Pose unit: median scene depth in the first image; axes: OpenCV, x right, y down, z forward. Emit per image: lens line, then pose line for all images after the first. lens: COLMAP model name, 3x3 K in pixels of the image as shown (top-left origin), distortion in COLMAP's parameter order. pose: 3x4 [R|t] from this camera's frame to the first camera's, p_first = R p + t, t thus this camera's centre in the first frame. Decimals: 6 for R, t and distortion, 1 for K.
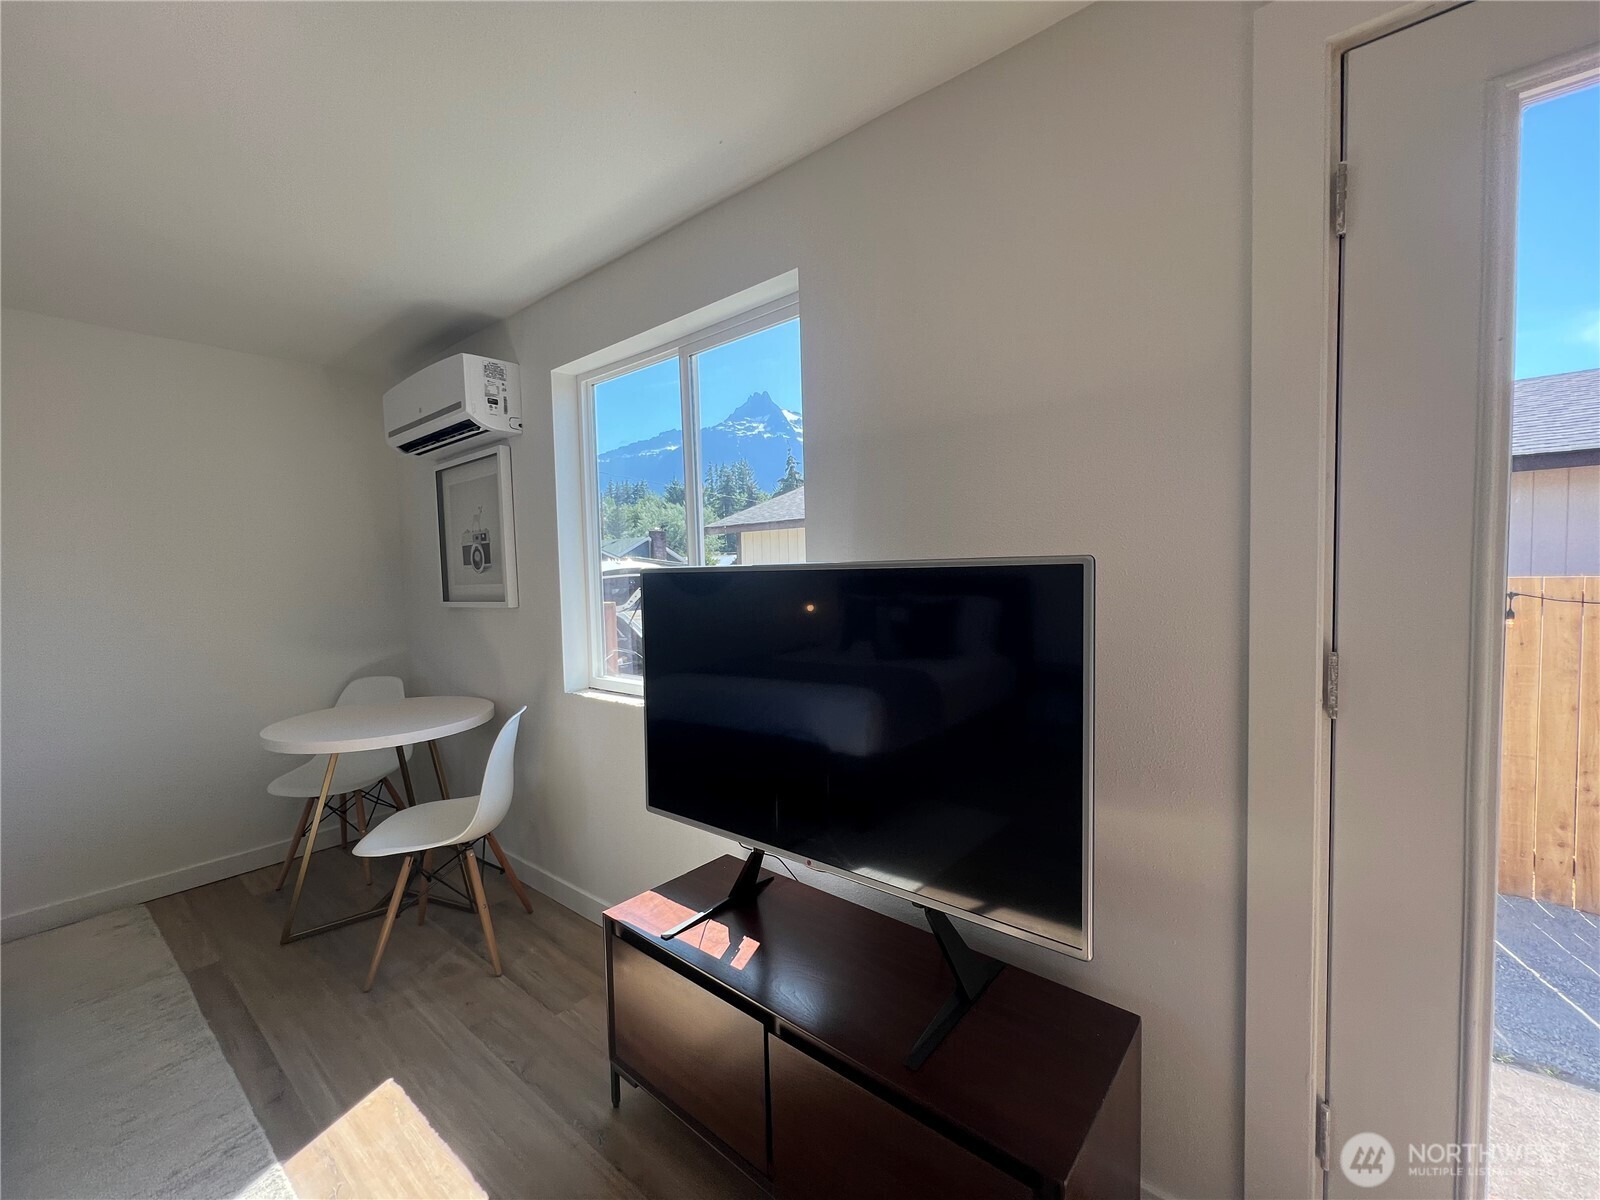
lens RADIAL K [[640.6, 0, 802.4], [0, 640.6, 603.9], [0, 0, 1]] dist [0.000812, 0.000309]
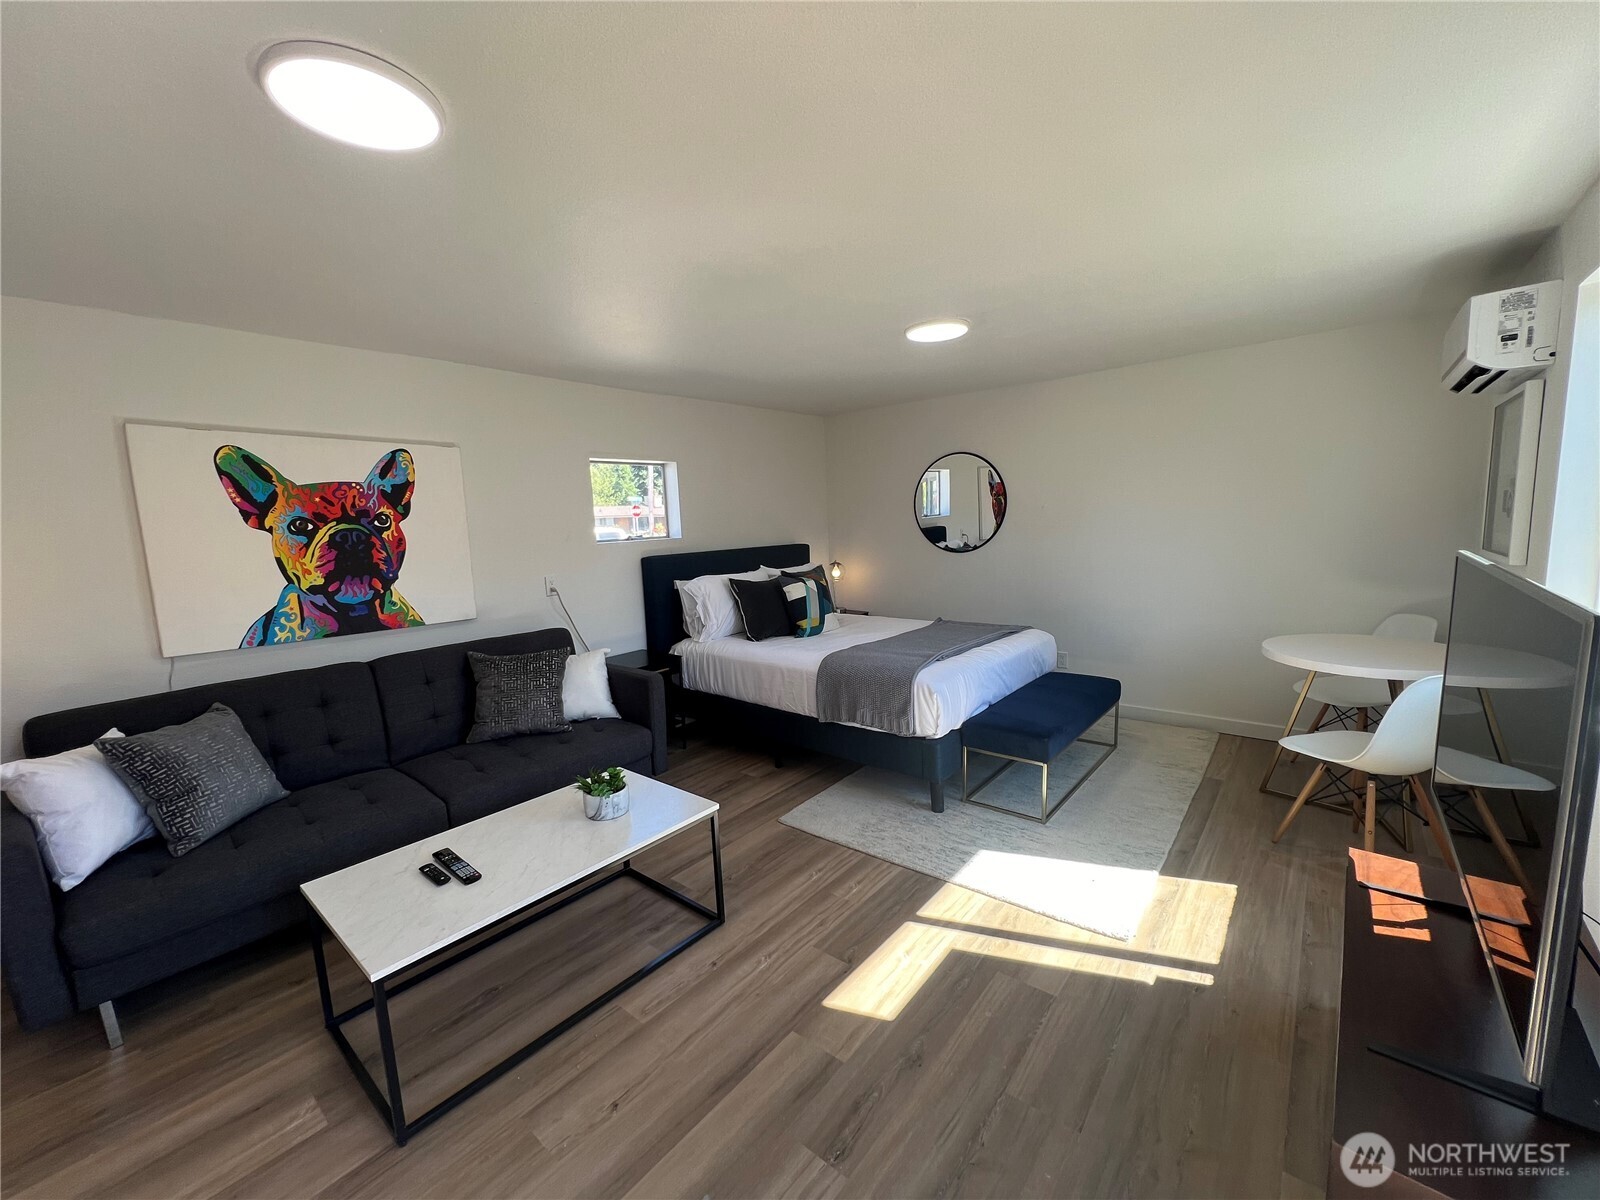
lens RADIAL K [[640.6, 0, 799.7], [0, 640.6, 603.4], [0, 0, 1]] dist [0.000812, 0.000309]
pose [[-0.012529, 0.158346, -0.987304, 0.775949], [-0.007394, 0.987340, 0.158446, -0.130142], [0.999894, 0.009286, -0.011200, 0.016587]]
